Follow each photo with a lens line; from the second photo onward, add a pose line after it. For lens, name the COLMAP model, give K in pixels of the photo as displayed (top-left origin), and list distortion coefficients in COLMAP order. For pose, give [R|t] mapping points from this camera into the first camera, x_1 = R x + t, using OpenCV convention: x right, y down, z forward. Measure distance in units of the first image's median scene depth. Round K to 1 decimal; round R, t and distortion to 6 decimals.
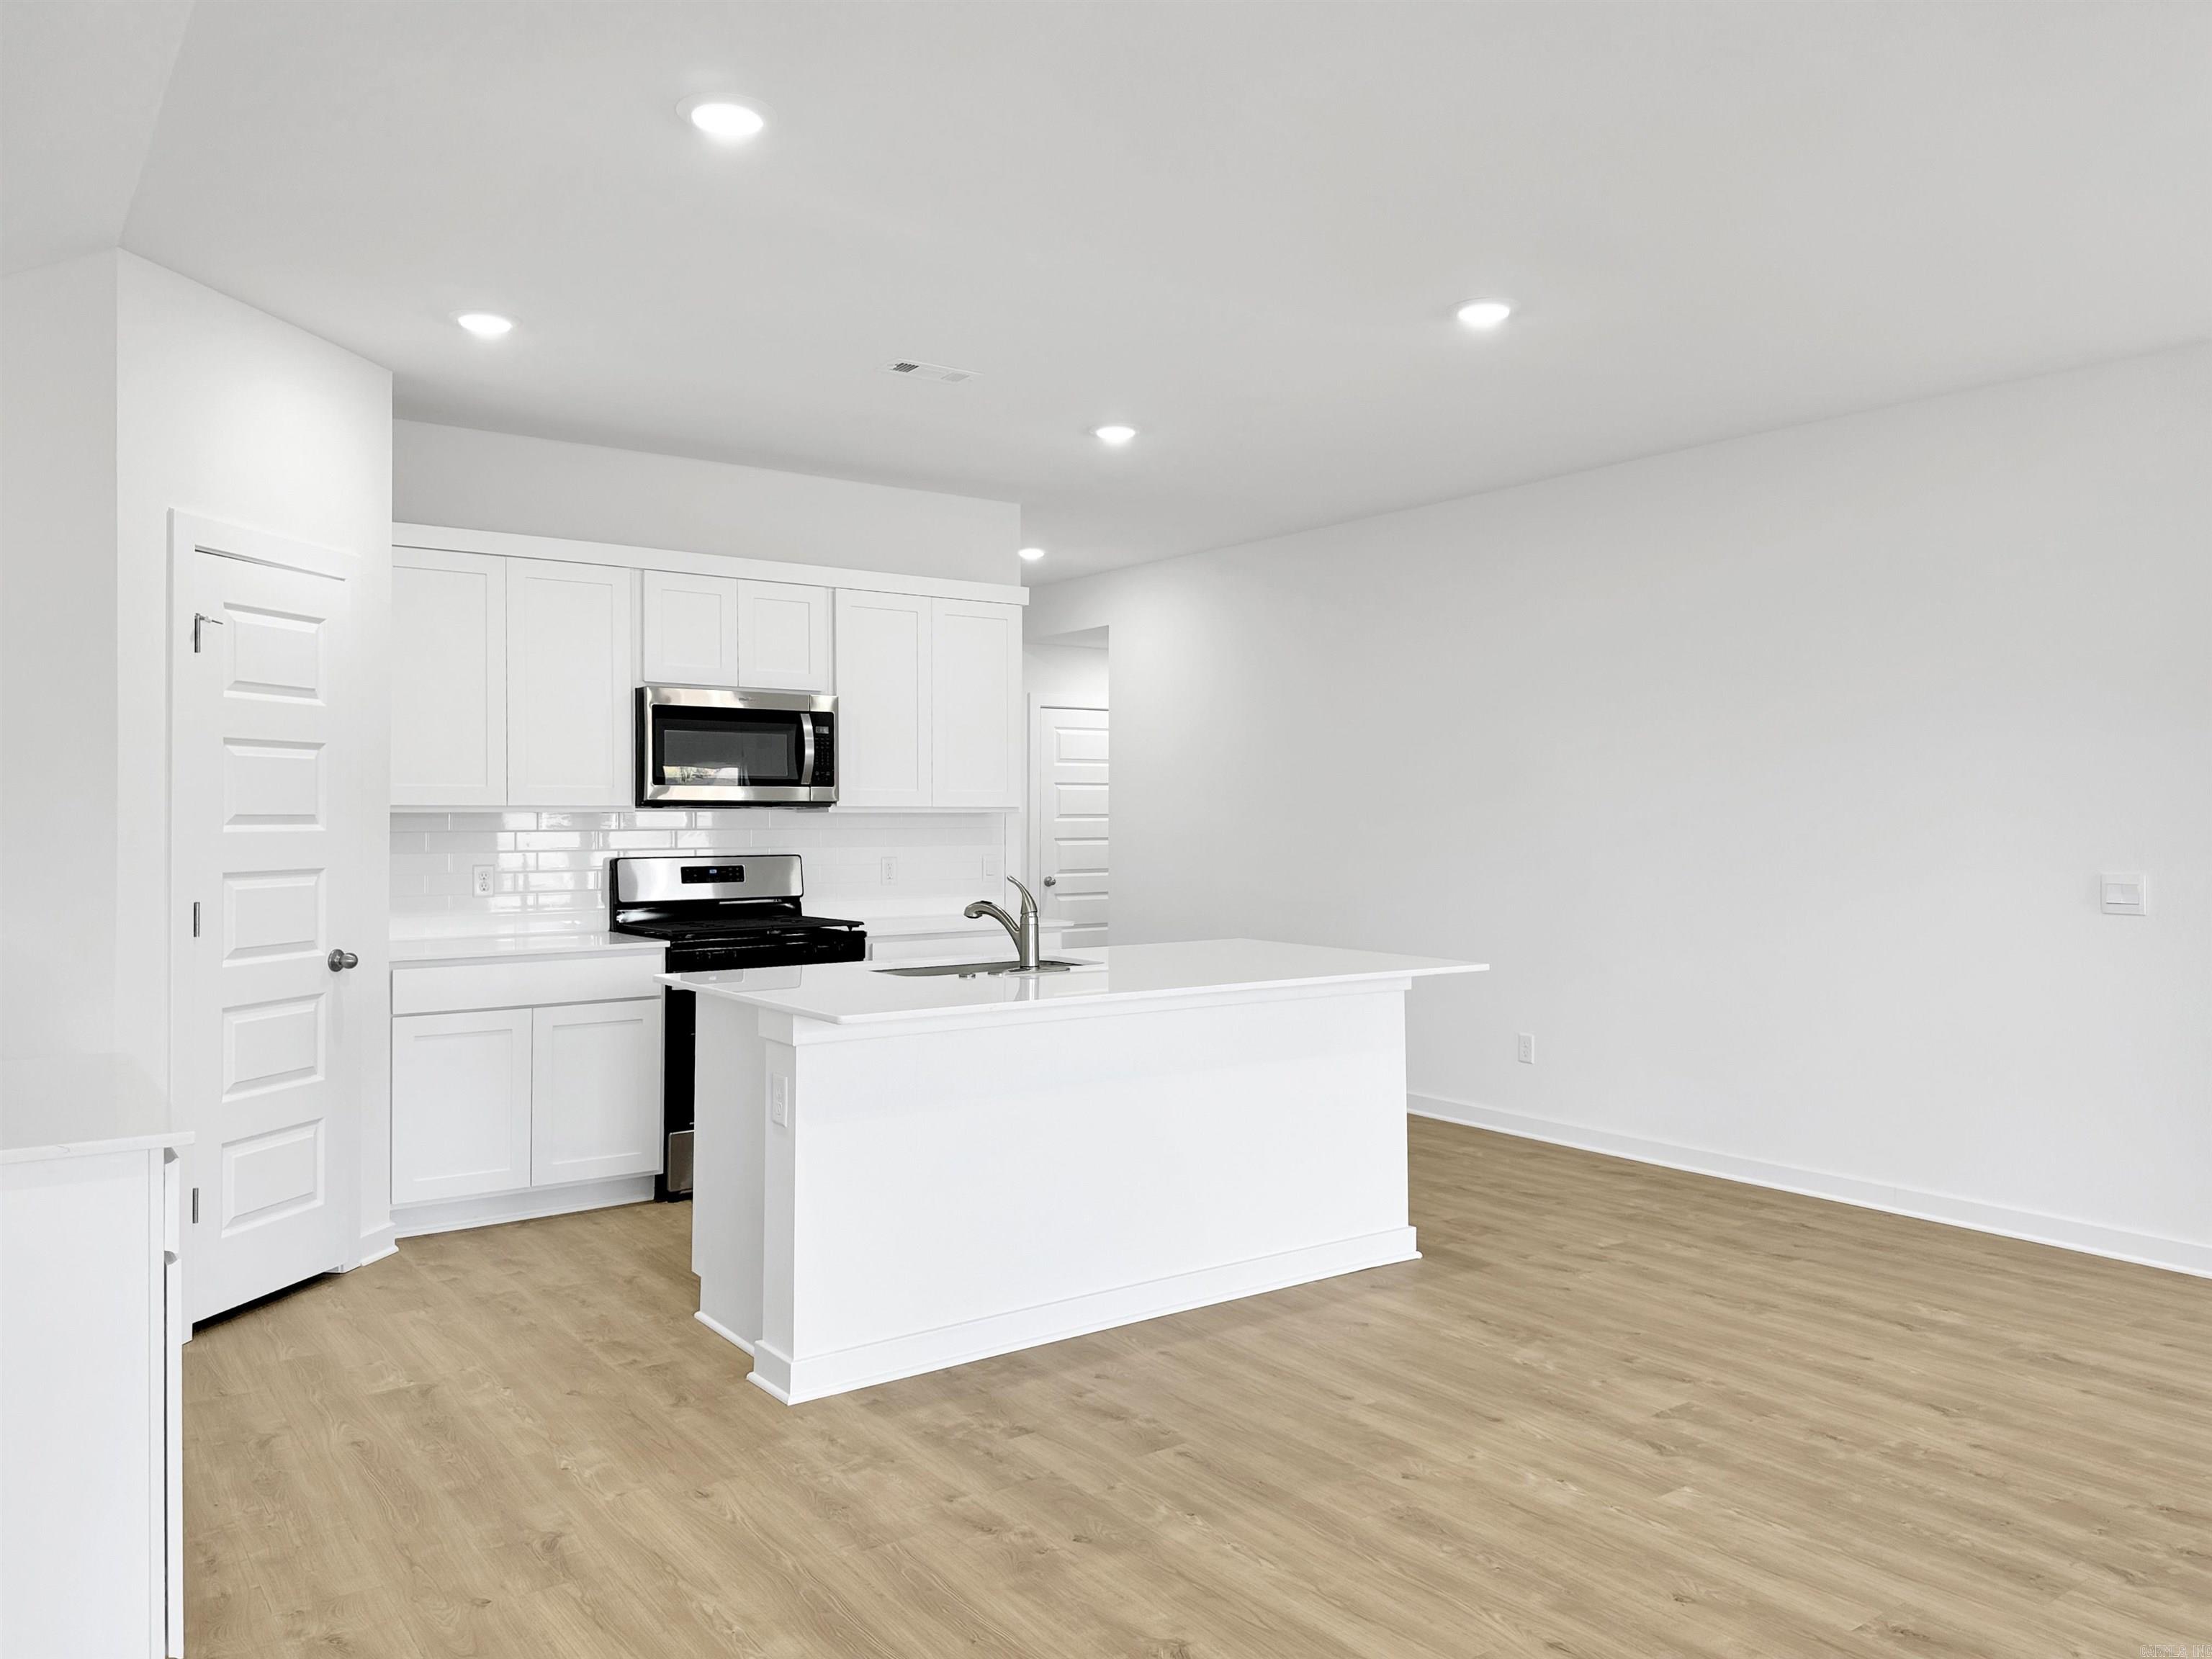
lens RADIAL K [[1606.4, 0, 1119.5], [0, 1606.4, 815.4], [0, 0, 1]] dist [0.011925, -0.020565]
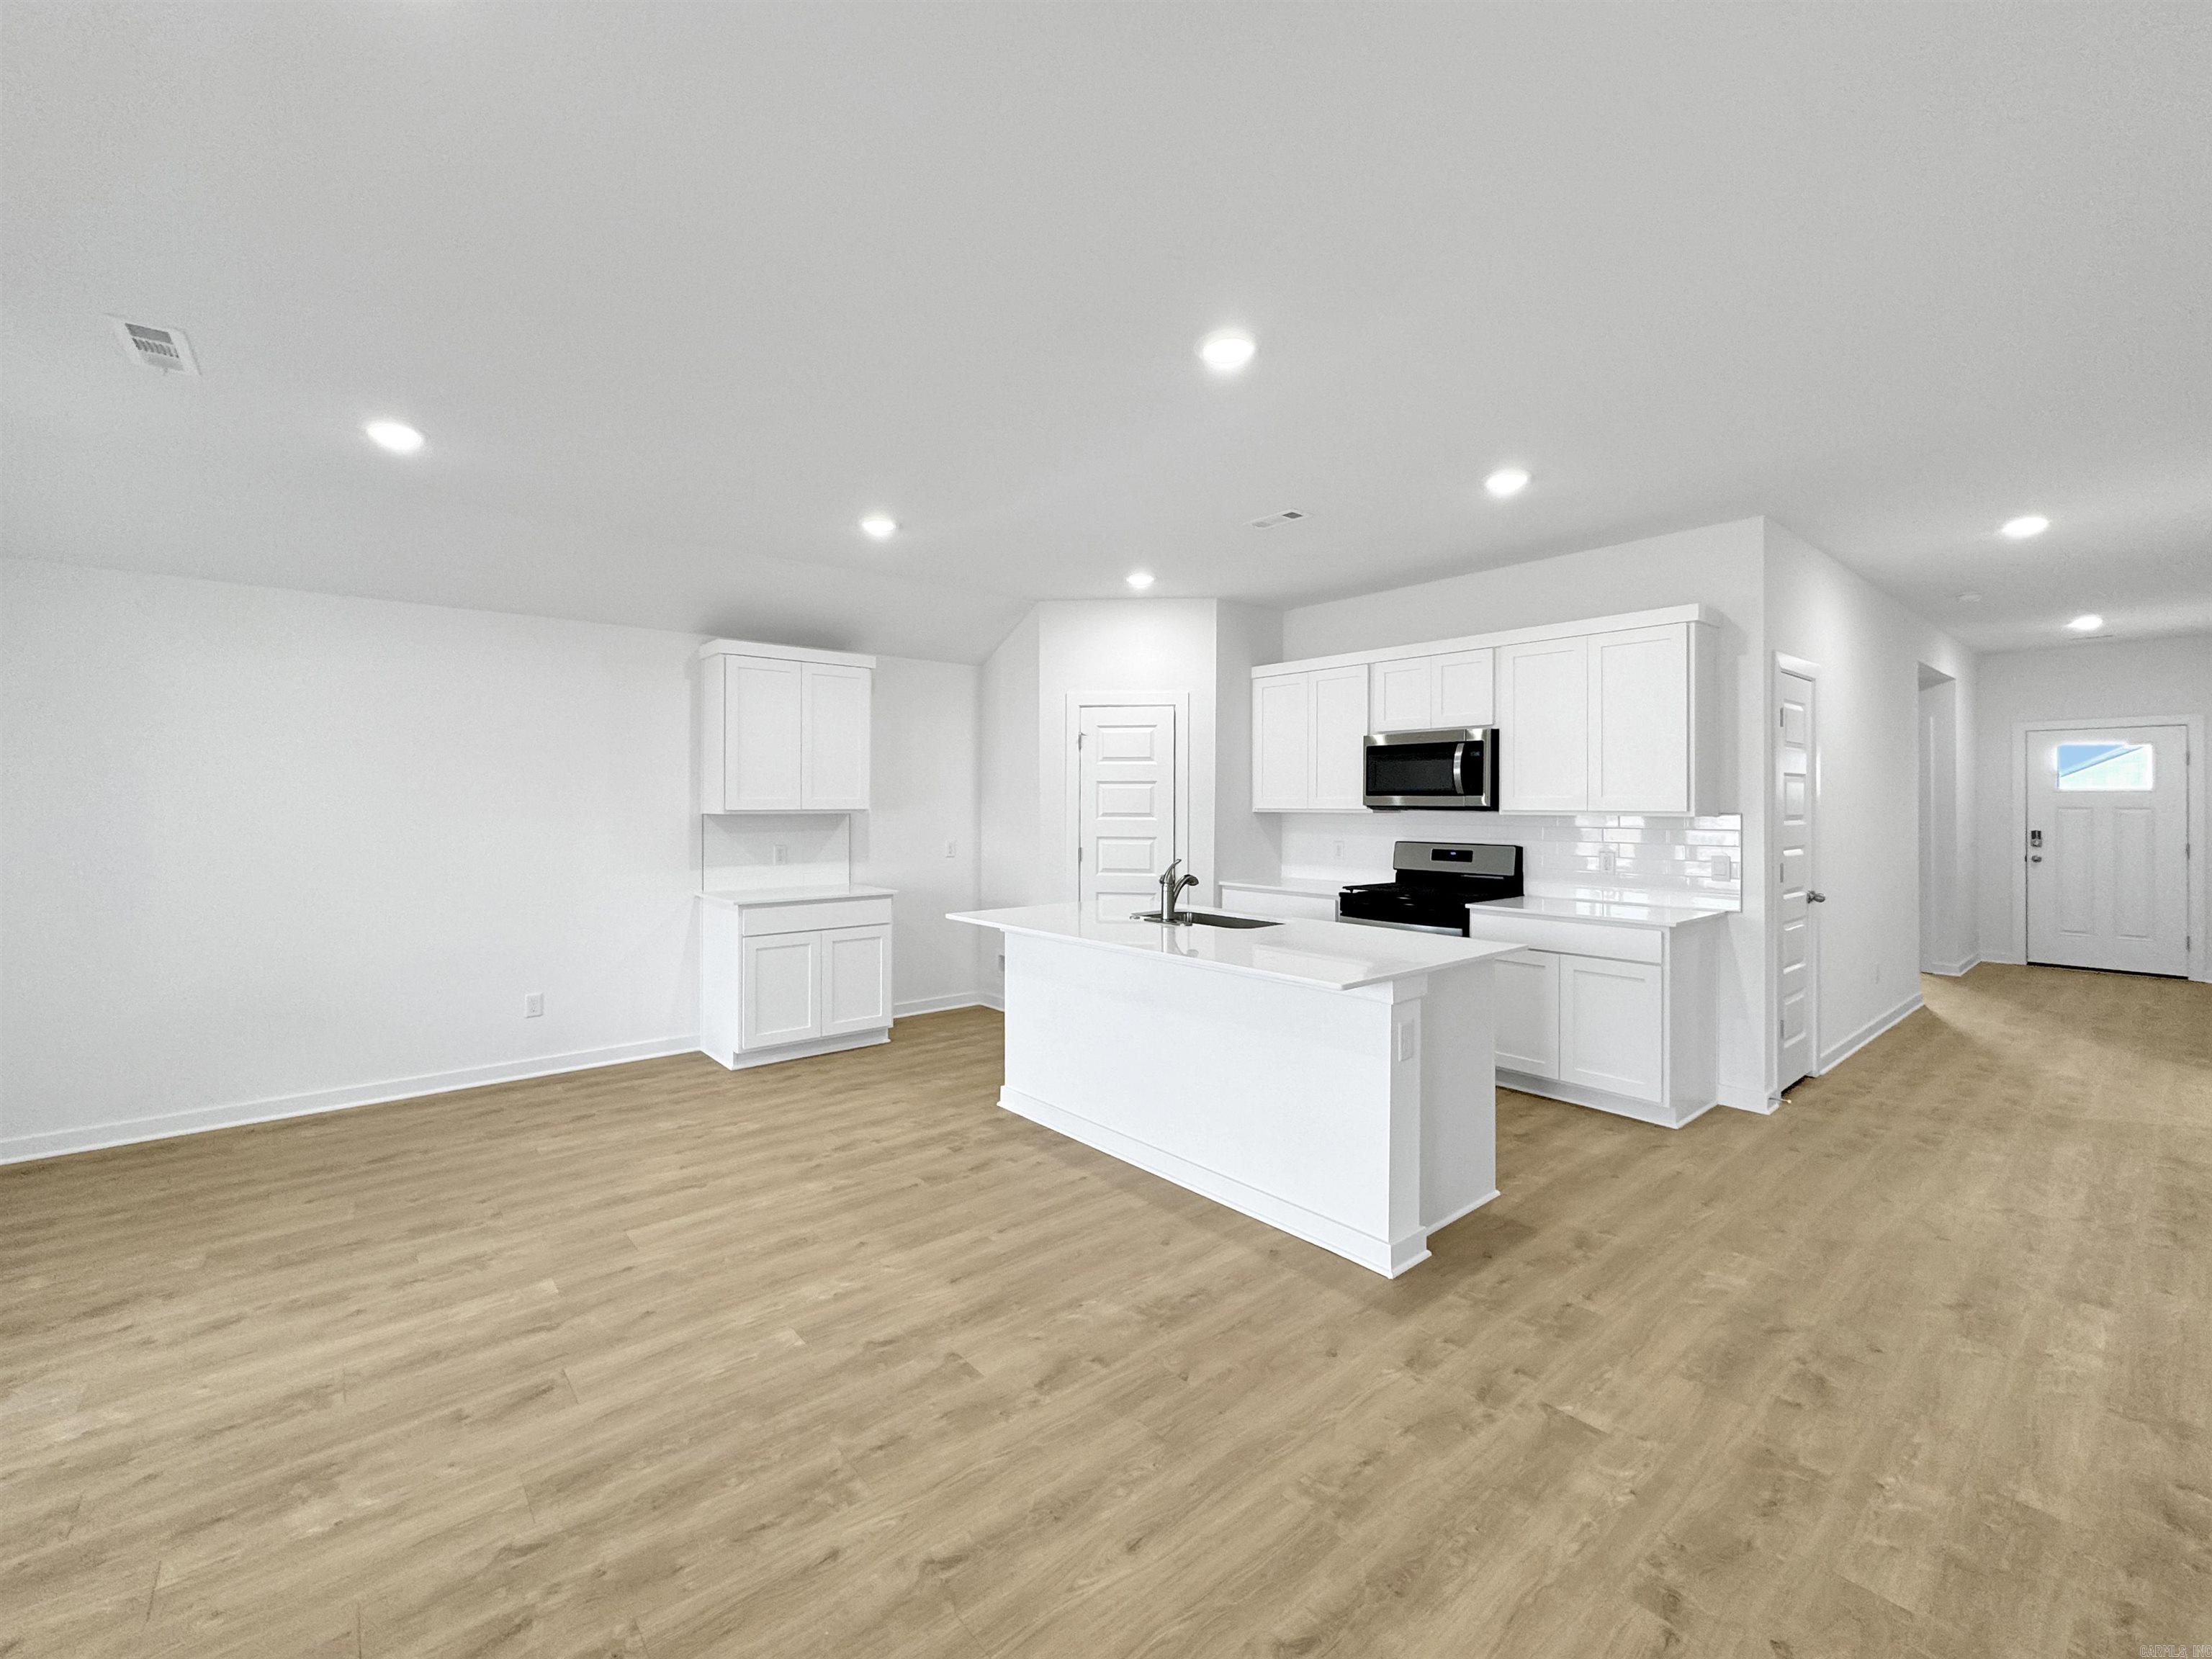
lens RADIAL K [[938.8, 0, 1093.1], [0, 938.8, 793.7], [0, 0, 1]] dist [-0.003239, -0.000865]
pose [[0.066639, -0.012649, -0.997697, 1.004557], [-0.003367, 0.999911, -0.012902, -0.013570], [0.997772, 0.004219, 0.066590, 1.053161]]
